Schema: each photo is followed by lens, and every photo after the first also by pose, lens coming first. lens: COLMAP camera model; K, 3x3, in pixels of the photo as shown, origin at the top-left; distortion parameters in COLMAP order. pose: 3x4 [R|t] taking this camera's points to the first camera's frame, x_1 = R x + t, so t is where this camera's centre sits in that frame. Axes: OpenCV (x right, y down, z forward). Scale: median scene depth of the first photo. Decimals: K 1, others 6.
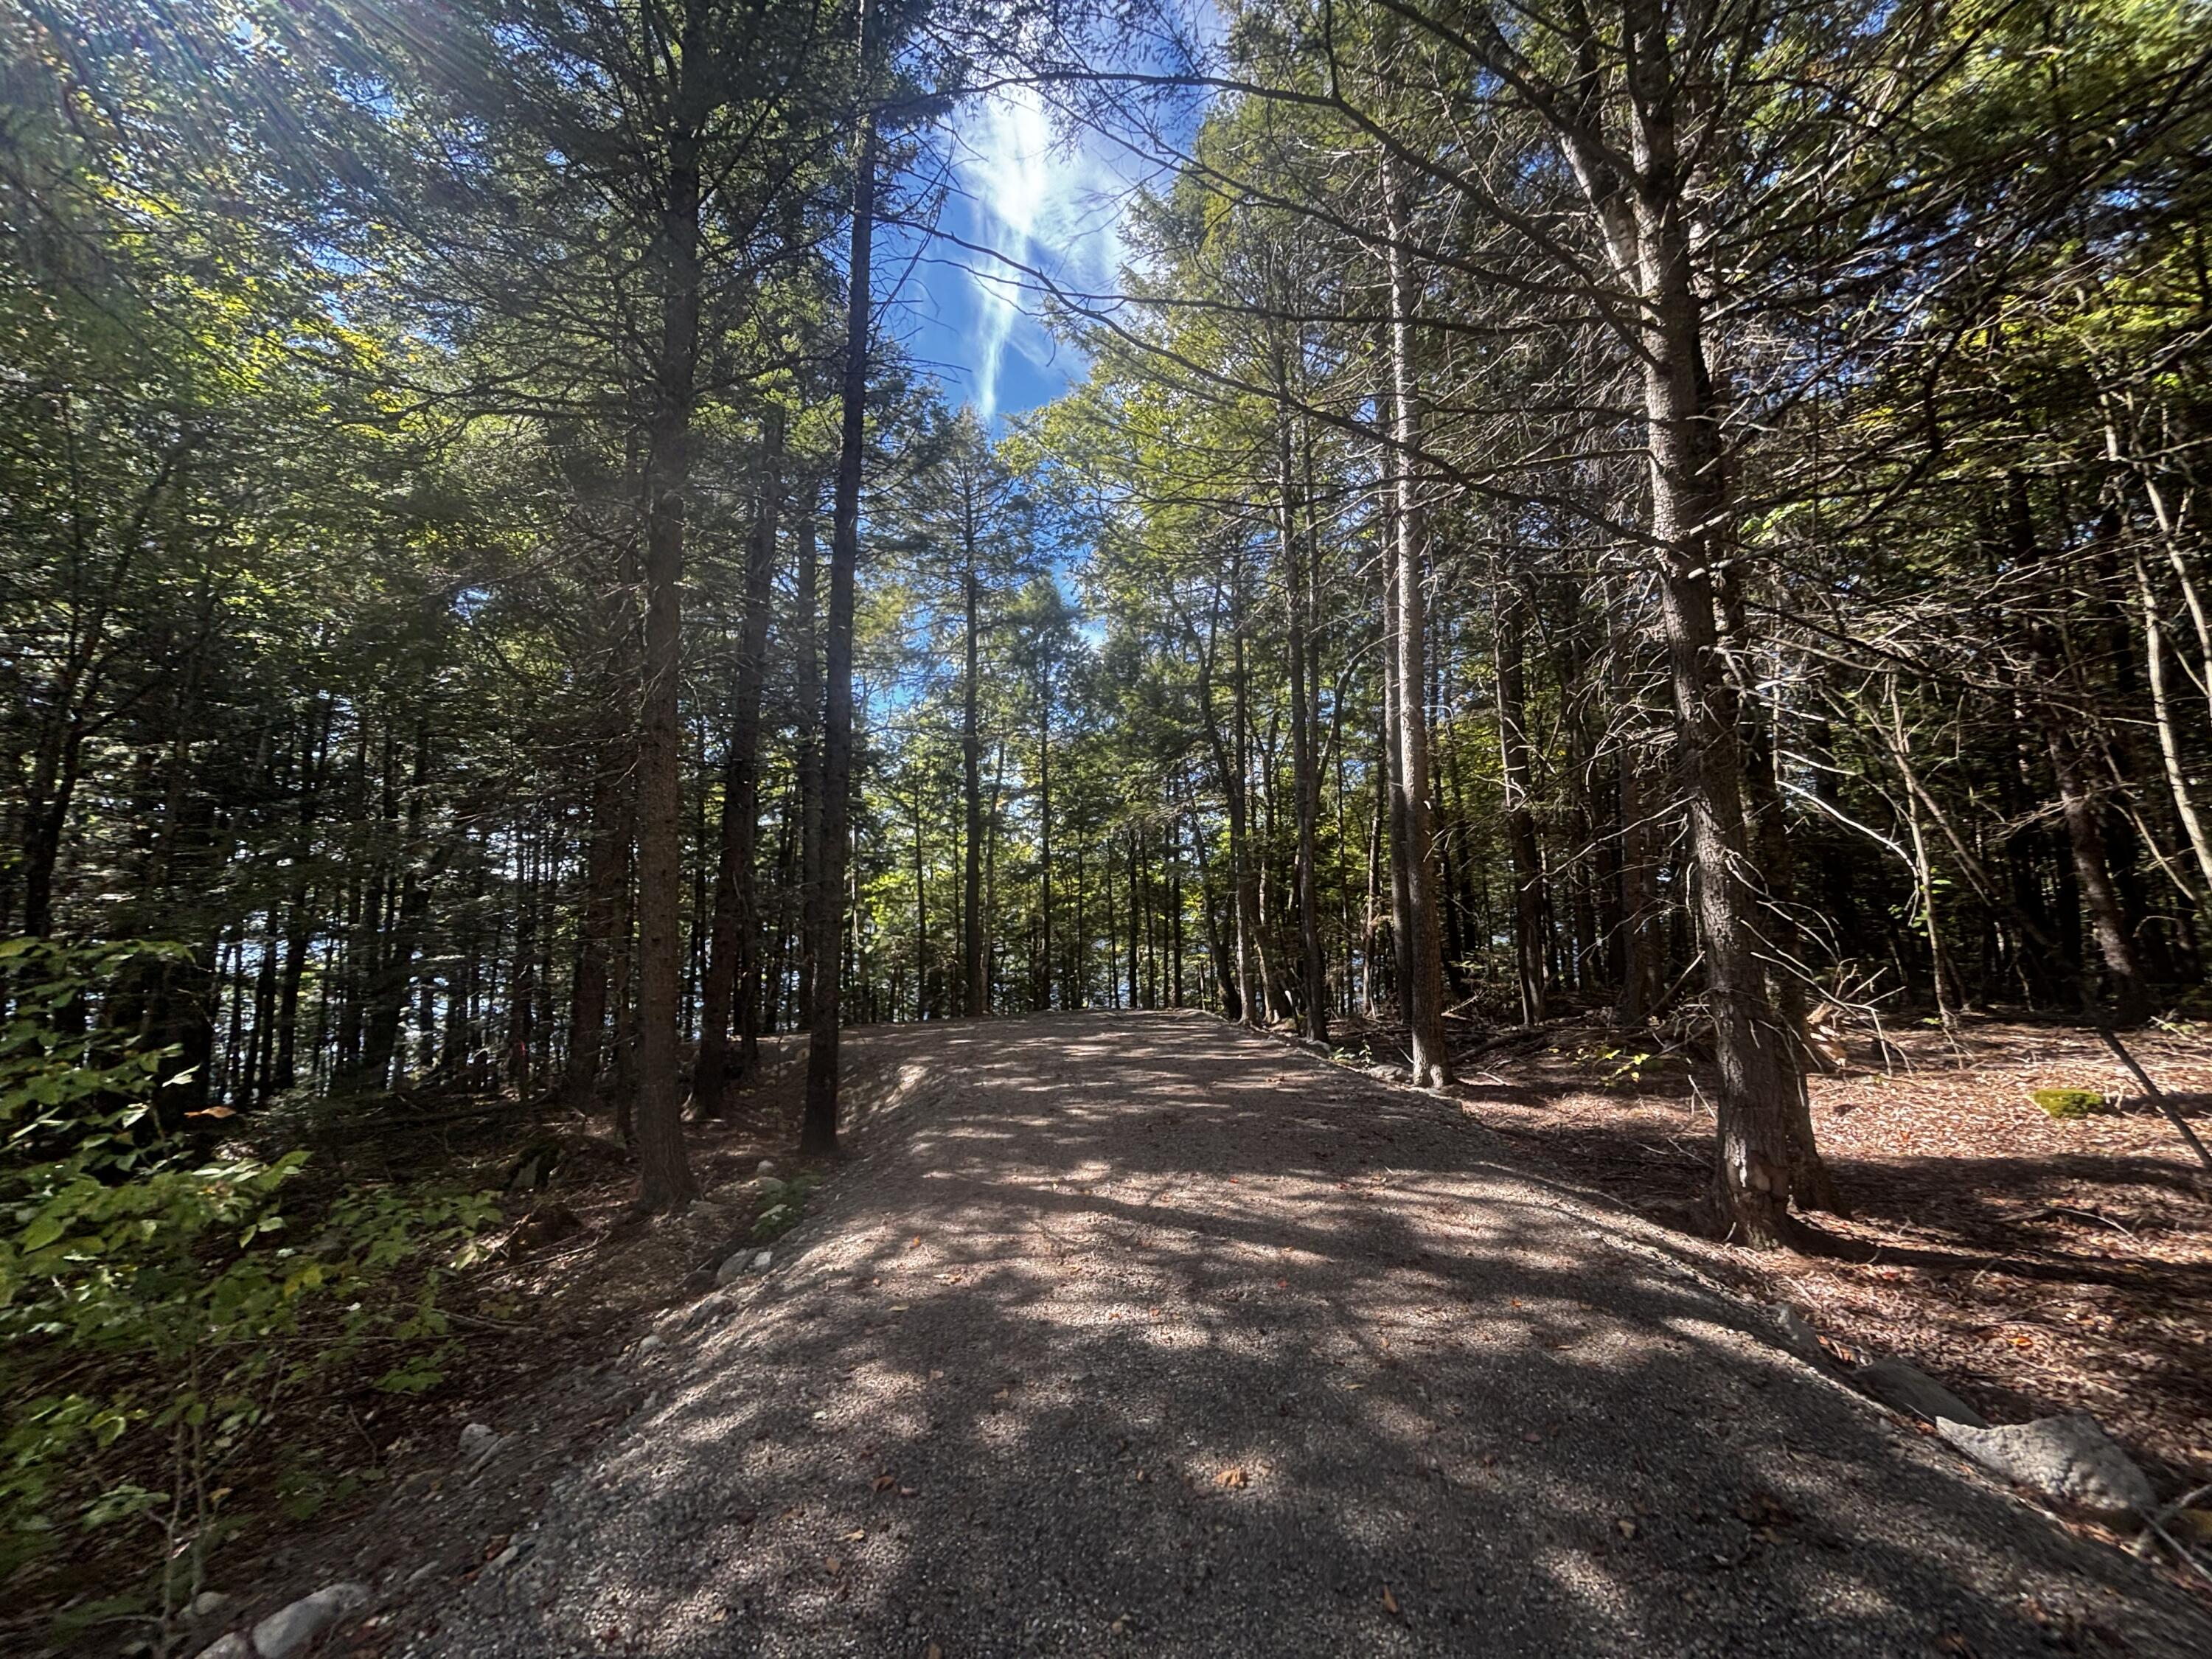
lens RADIAL K [[890.9, 0, 1082.5], [0, 890.9, 802.6], [0, 0, 1]] dist [0.000492, -0.000094]
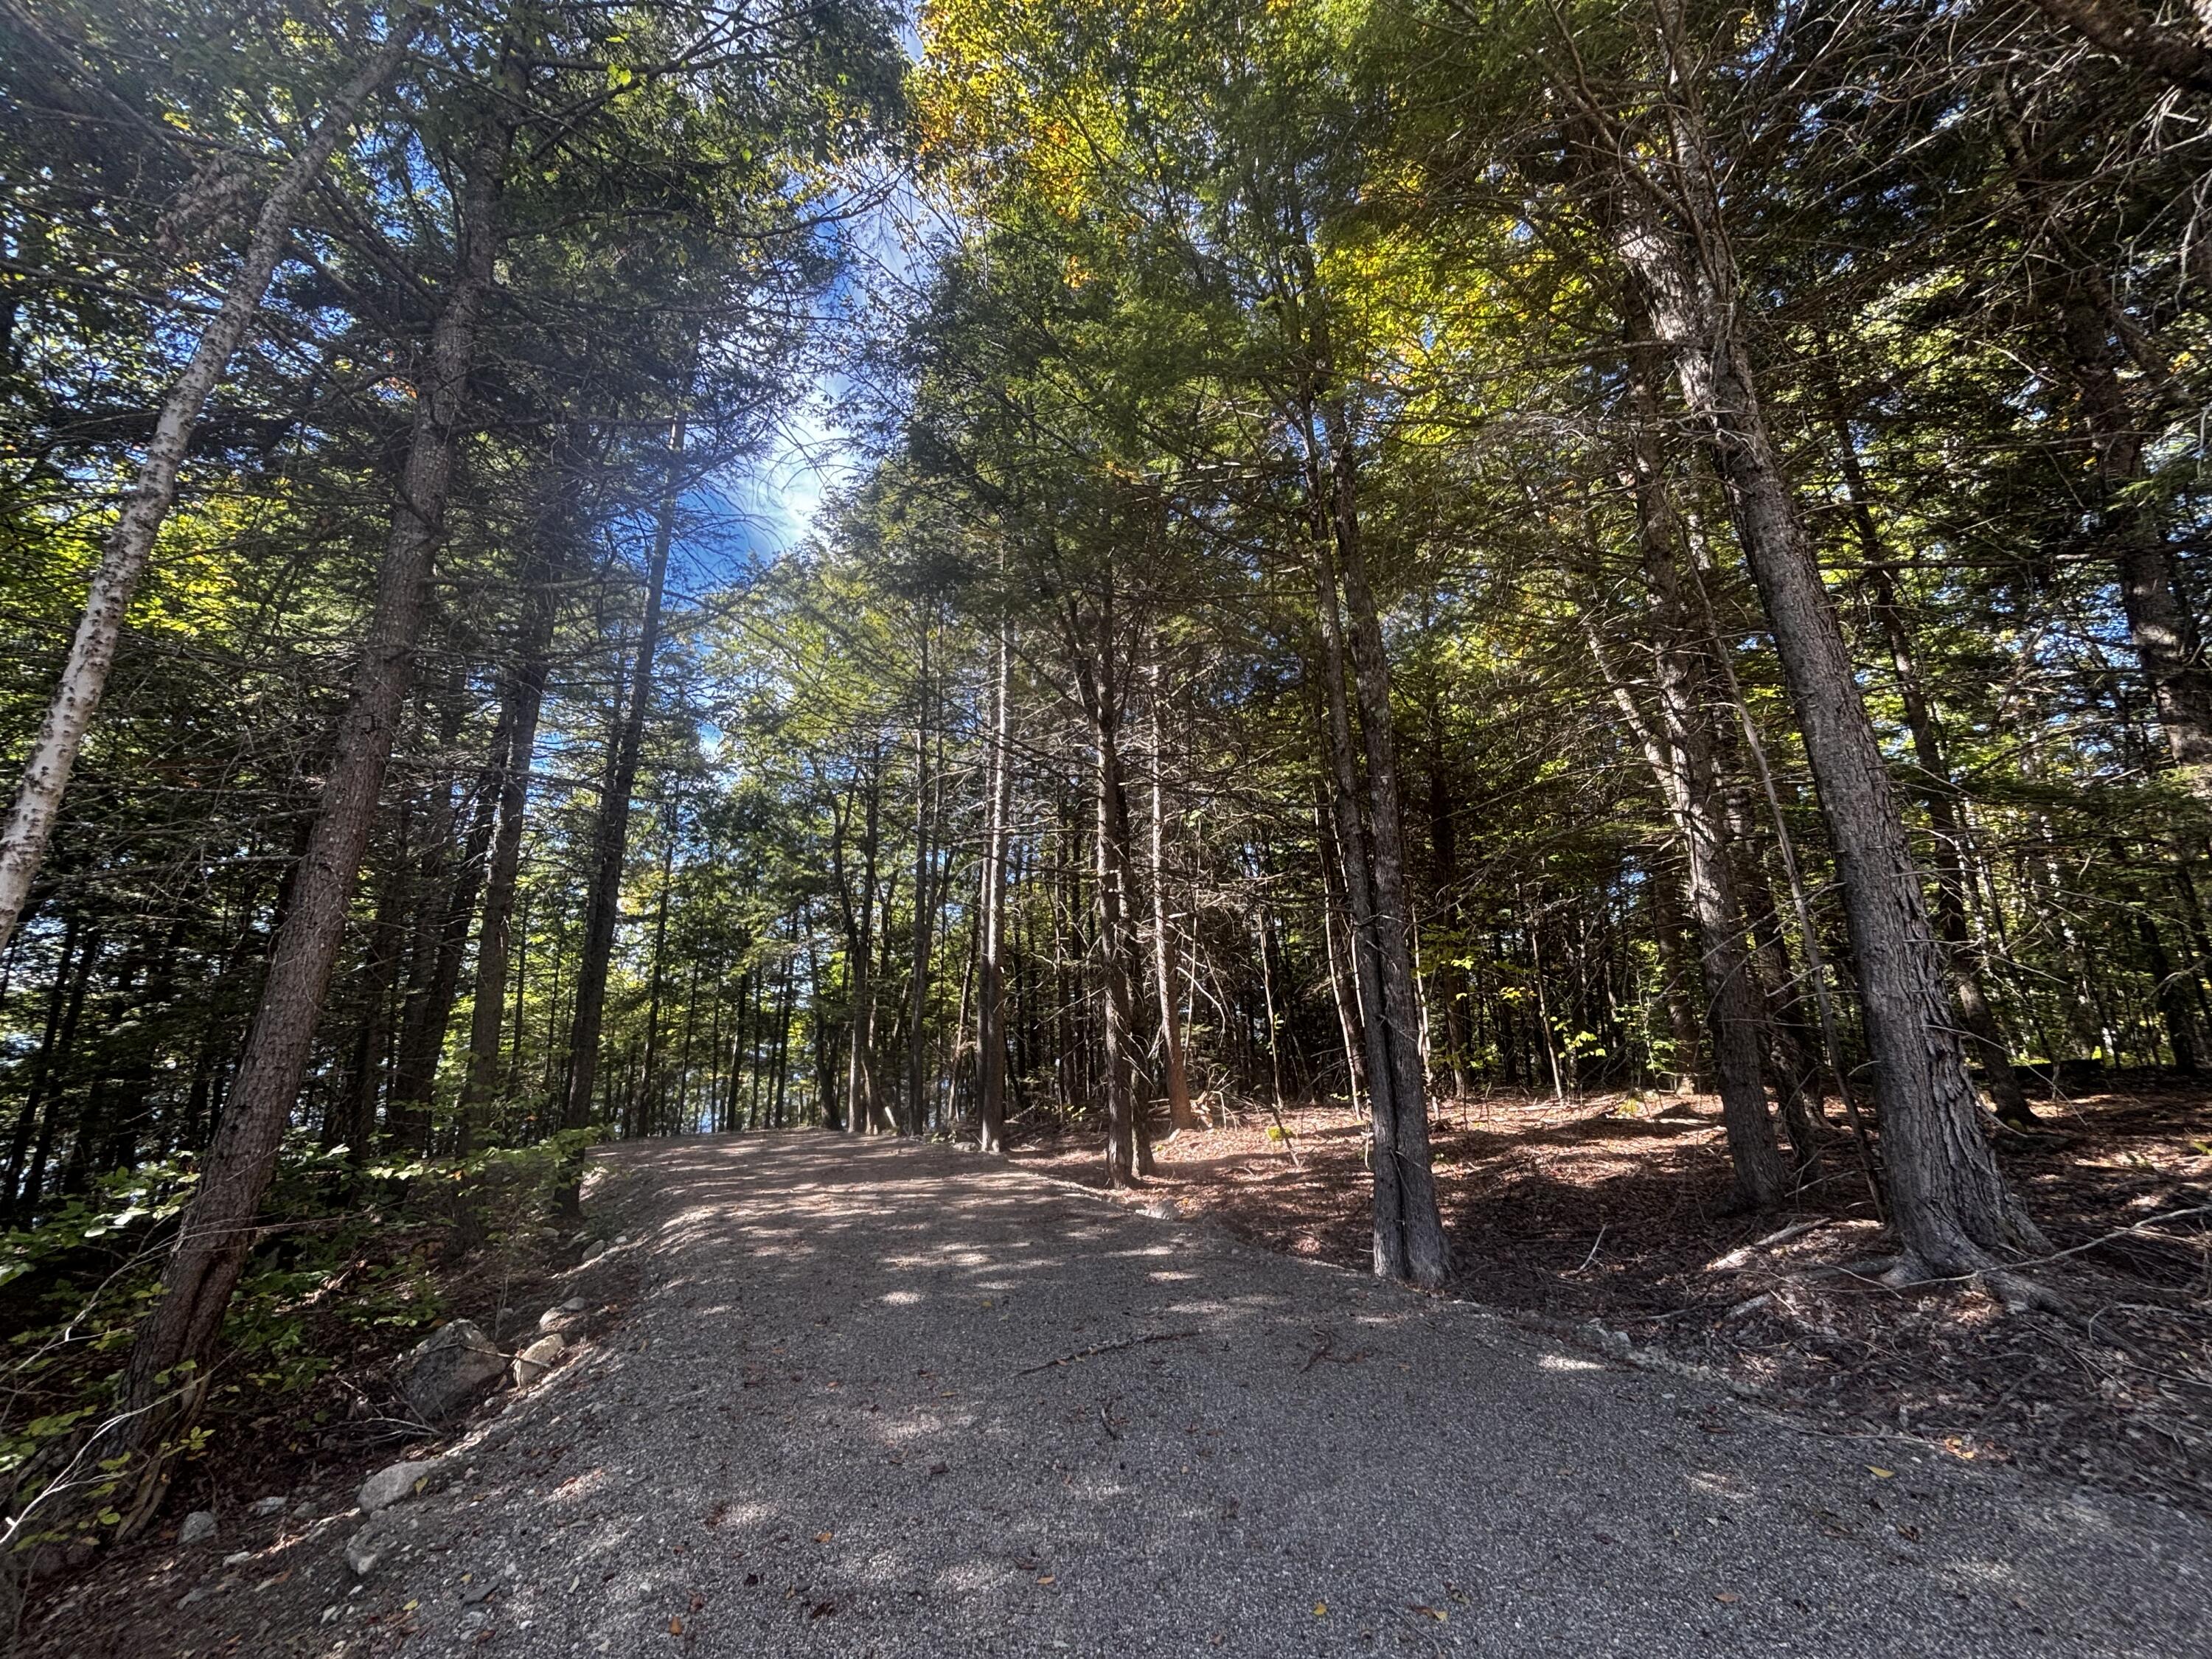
lens RADIAL K [[879.4, 0, 1106.0], [0, 879.4, 829.5], [0, 0, 1]] dist [0.000786, -0.000204]
pose [[0.889517, 0.102930, 0.445157, -0.078452], [-0.052923, 0.990948, -0.123378, -0.028664], [-0.453827, 0.086188, 0.886912, -0.227063]]
